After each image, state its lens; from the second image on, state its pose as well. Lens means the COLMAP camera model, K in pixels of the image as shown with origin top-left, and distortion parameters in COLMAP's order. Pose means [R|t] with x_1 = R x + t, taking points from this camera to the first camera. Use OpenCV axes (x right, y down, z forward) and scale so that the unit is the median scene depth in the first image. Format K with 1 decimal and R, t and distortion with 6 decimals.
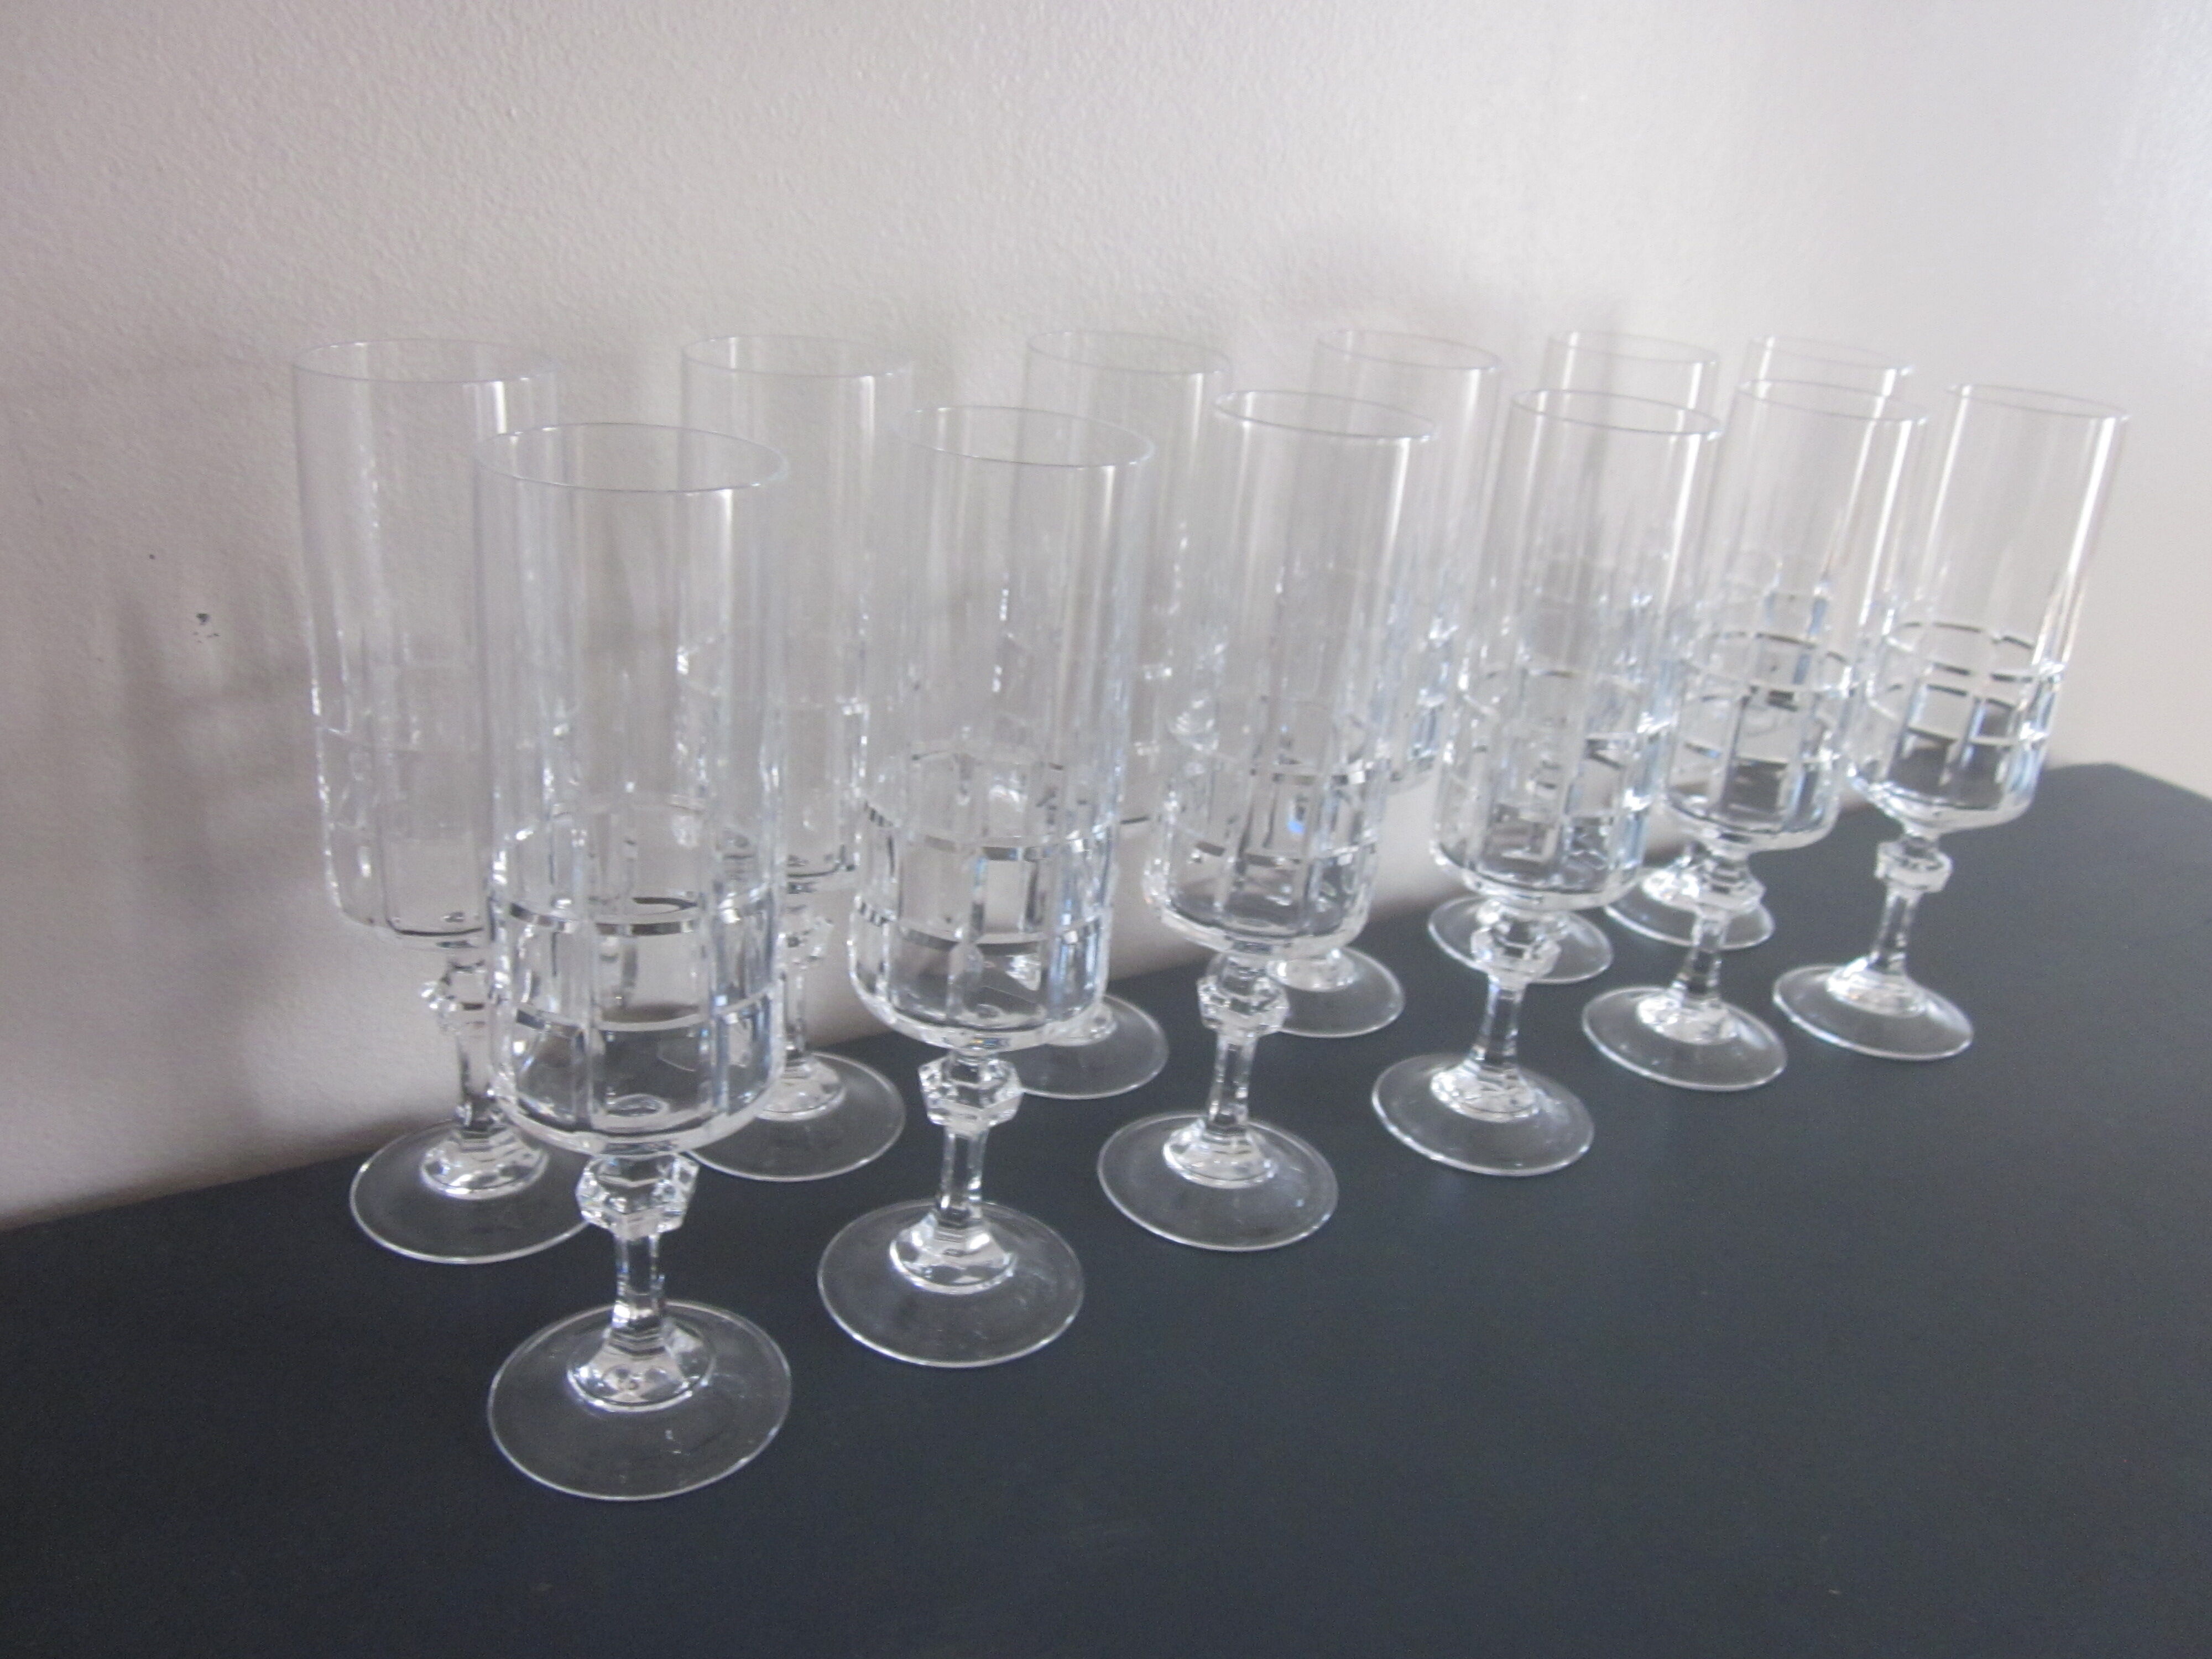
lens RADIAL K [[1775.9, 0, 1107.4], [0, 1775.9, 838.4], [0, 0, 1]] dist [-0.044282, 0.003438]
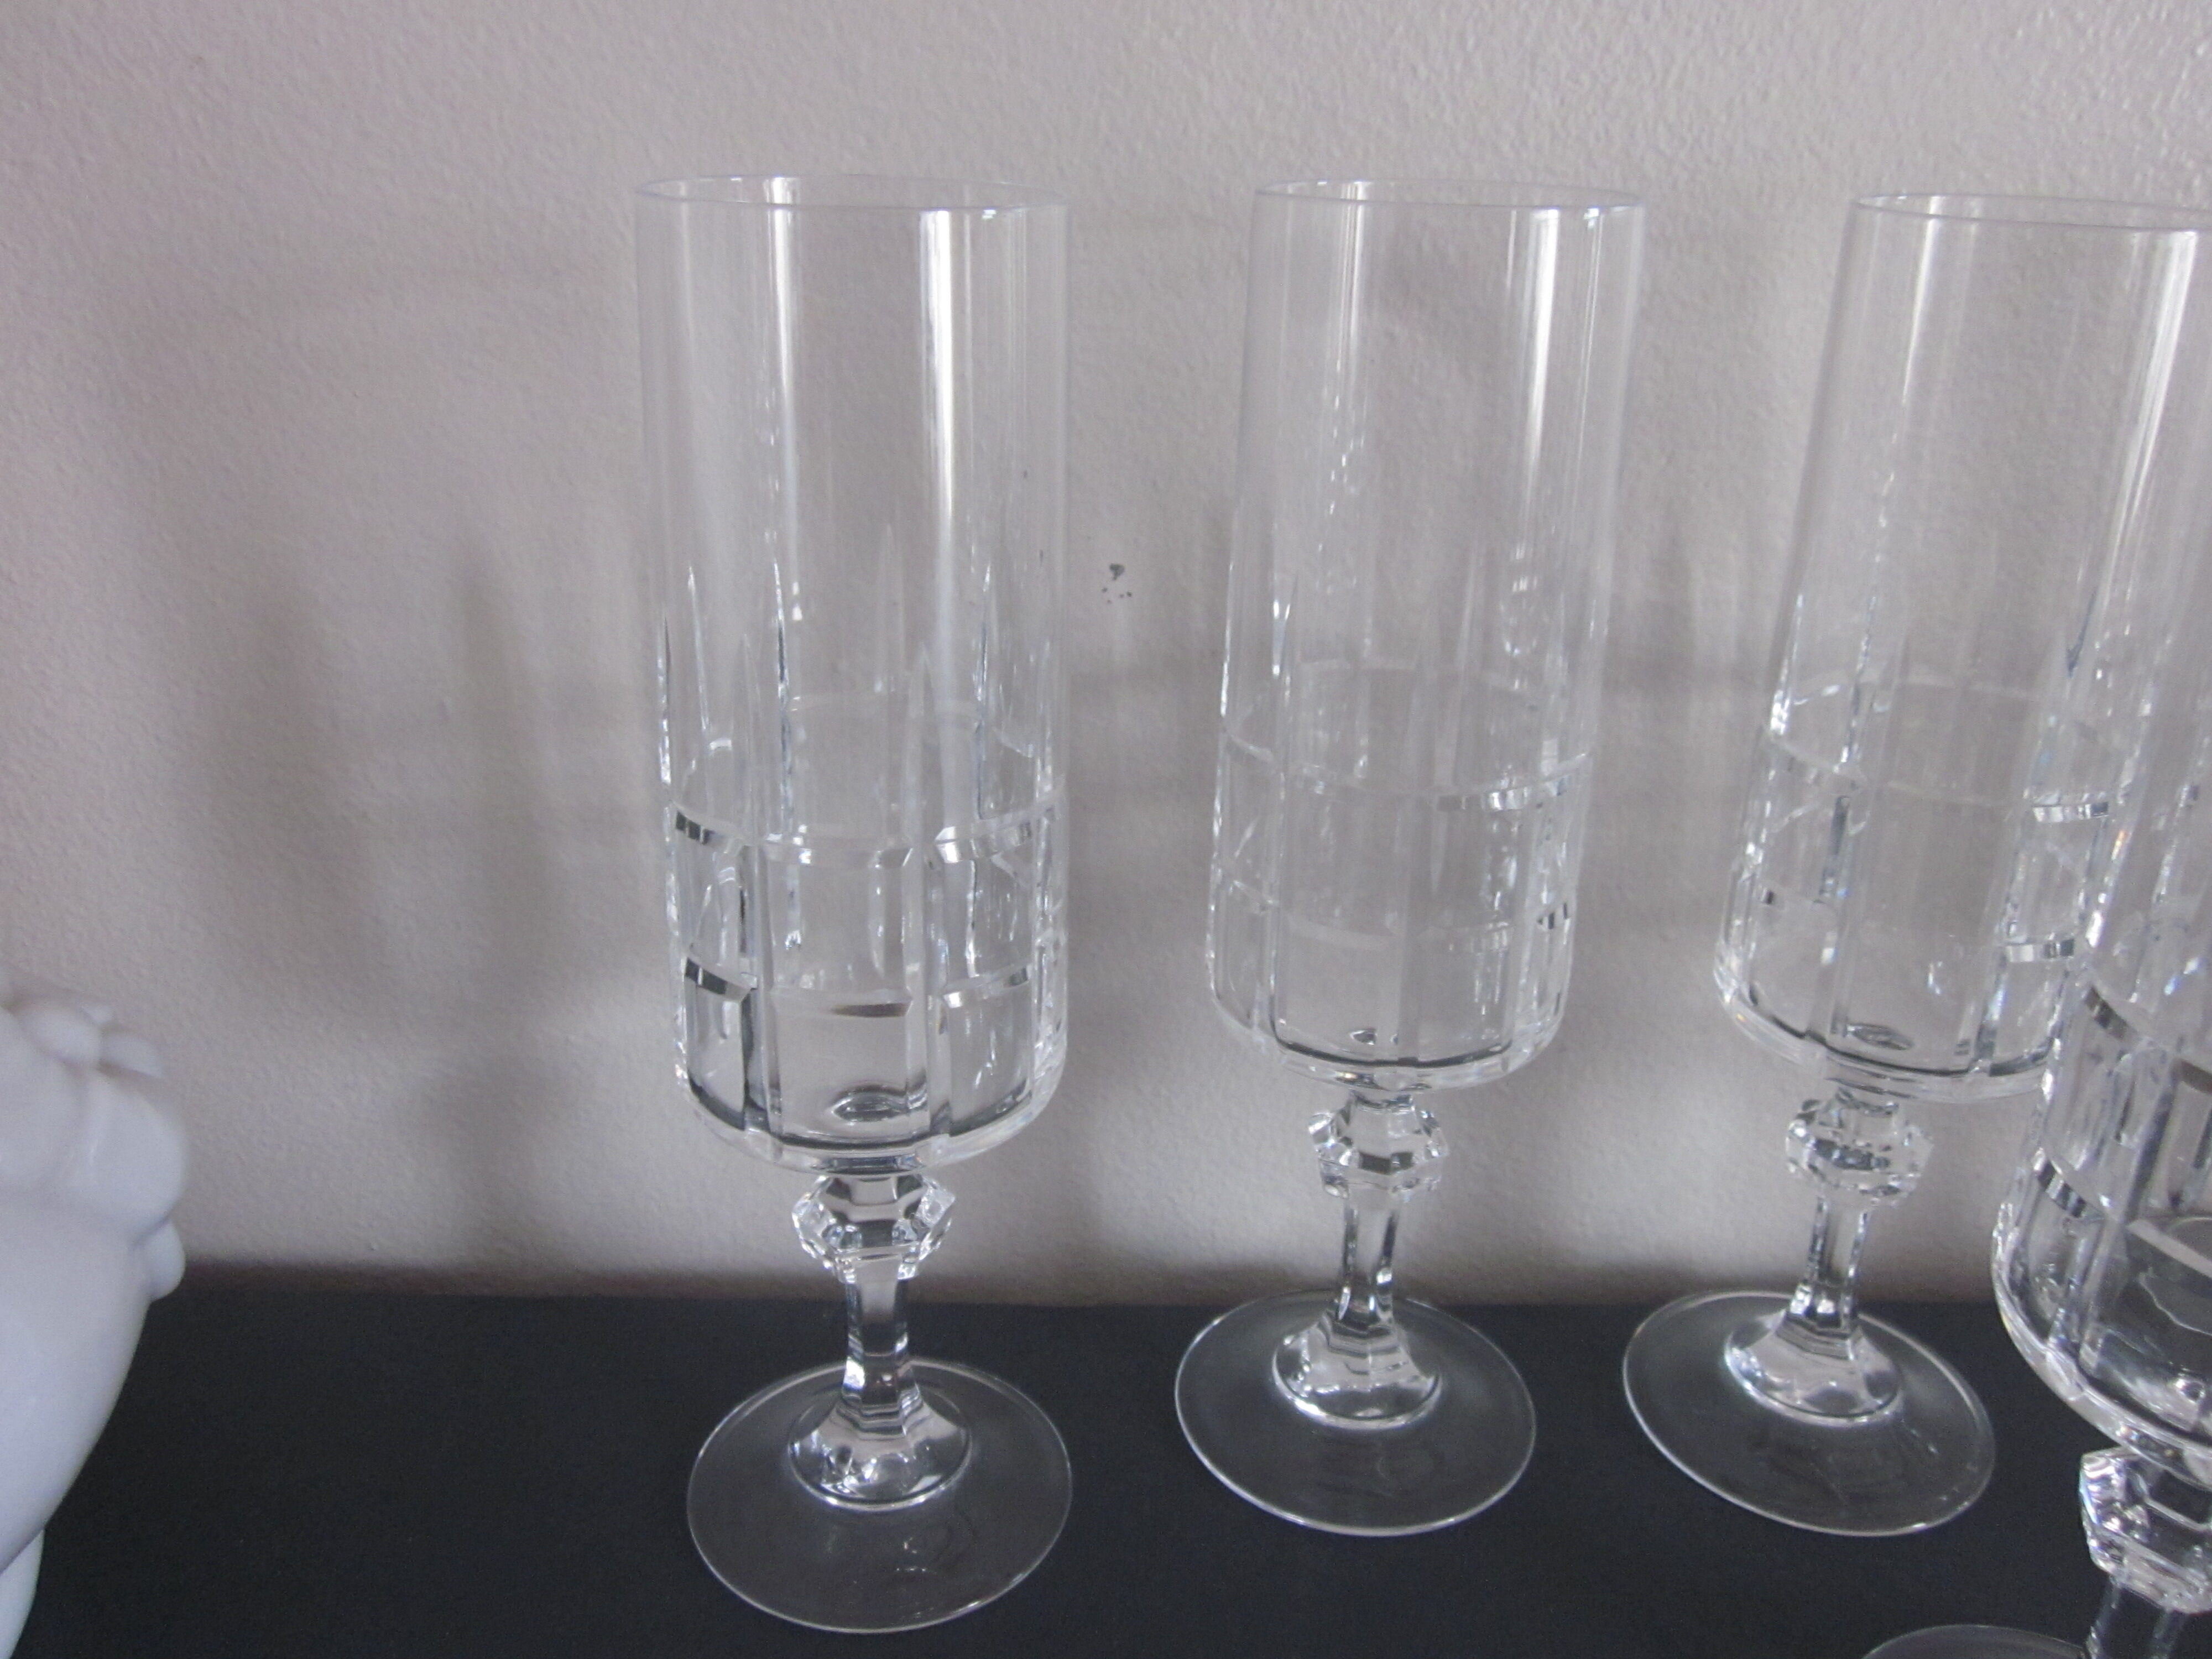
lens RADIAL K [[1775.9, 0, 1121.2], [0, 1775.9, 824.2], [0, 0, 1]] dist [-0.044282, 0.003438]
pose [[0.844993, 0.140302, -0.516044, -0.107430], [-0.163624, 0.986523, 0.000290, -0.019239], [0.509130, 0.084192, 0.856562, 0.356895]]
